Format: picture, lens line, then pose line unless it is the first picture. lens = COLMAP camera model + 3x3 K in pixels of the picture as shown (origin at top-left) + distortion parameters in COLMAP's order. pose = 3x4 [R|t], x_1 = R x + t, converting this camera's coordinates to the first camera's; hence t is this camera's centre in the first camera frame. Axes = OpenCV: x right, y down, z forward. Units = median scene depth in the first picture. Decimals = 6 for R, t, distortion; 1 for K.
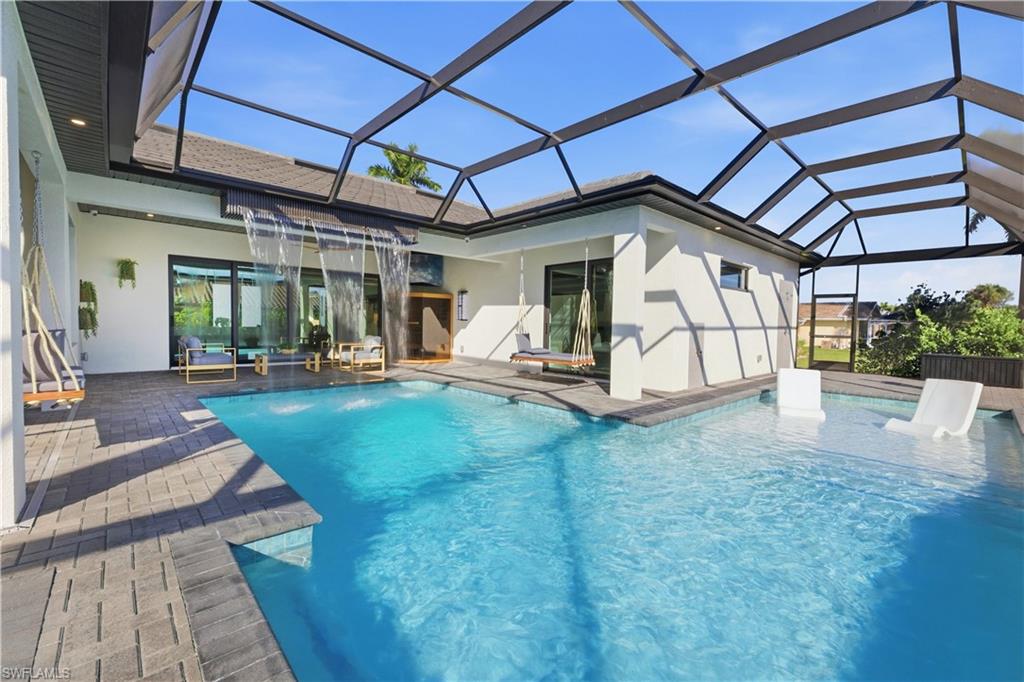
lens RADIAL K [[431.9, 0, 509.9], [0, 431.9, 334.9], [0, 0, 1]] dist [0.001318, 0.000044]
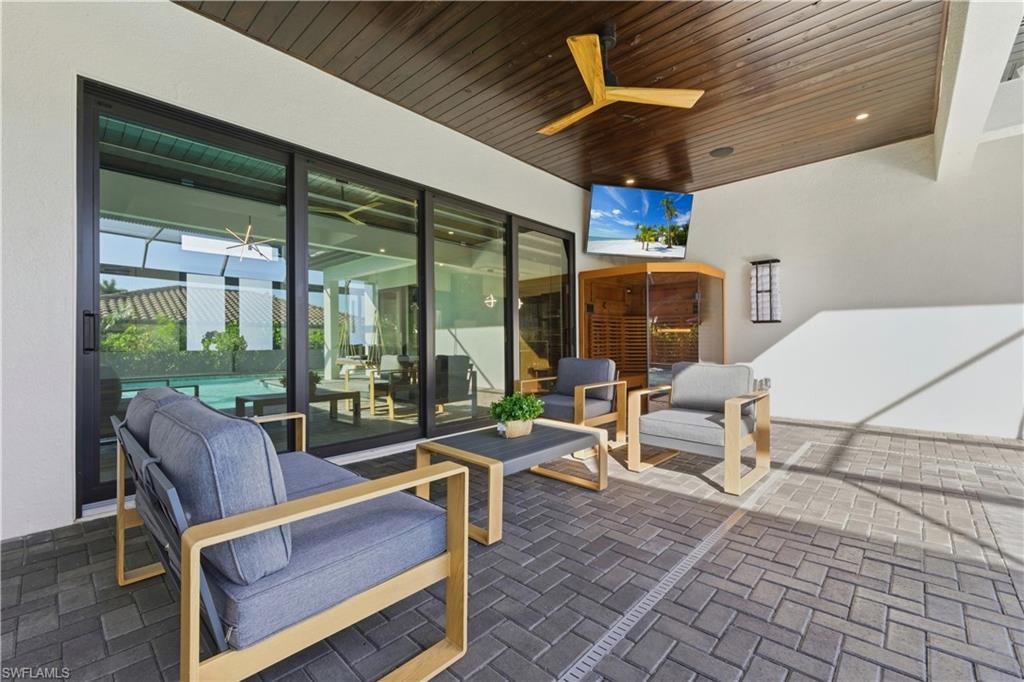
lens RADIAL K [[431.9, 0, 509.9], [0, 431.9, 334.9], [0, 0, 1]] dist [0.001318, 0.000044]
pose [[0.996481, -0.024694, 0.080100, -0.592568], [0.027847, 0.998871, -0.038496, -0.012944], [-0.079059, 0.040591, 0.996043, 0.774992]]
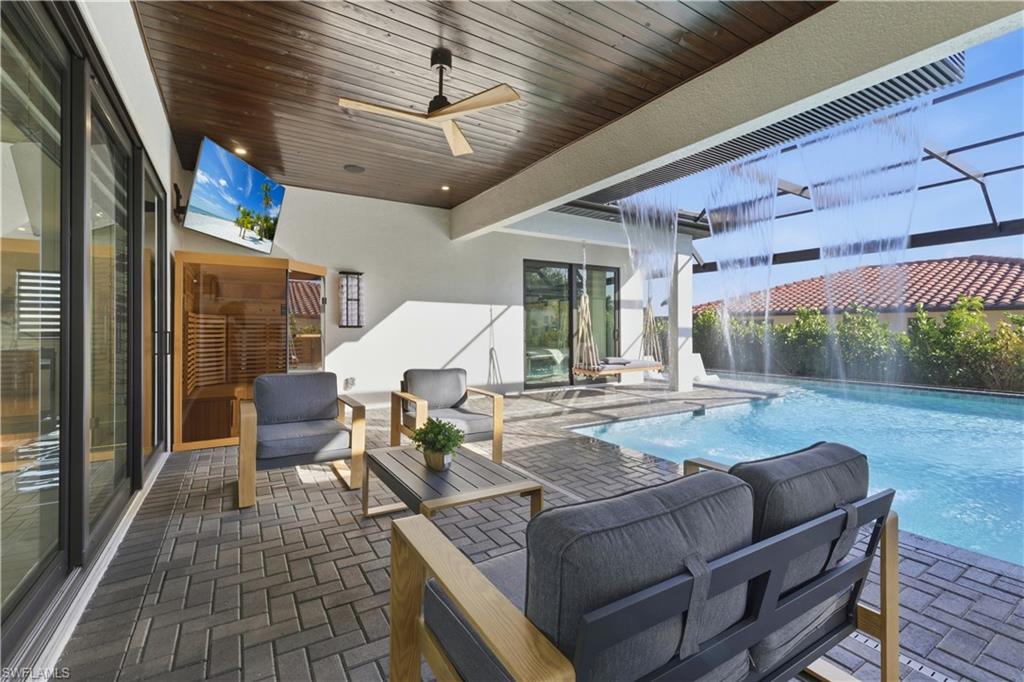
lens RADIAL K [[442.8, 0, 515.1], [0, 442.8, 325.2], [0, 0, 1]] dist [0.000935, 0.000032]
pose [[0.155318, -0.015625, 0.987741, -0.852233], [0.034799, 0.999341, 0.010336, -0.048414], [-0.987251, 0.032767, 0.155760, 1.007148]]
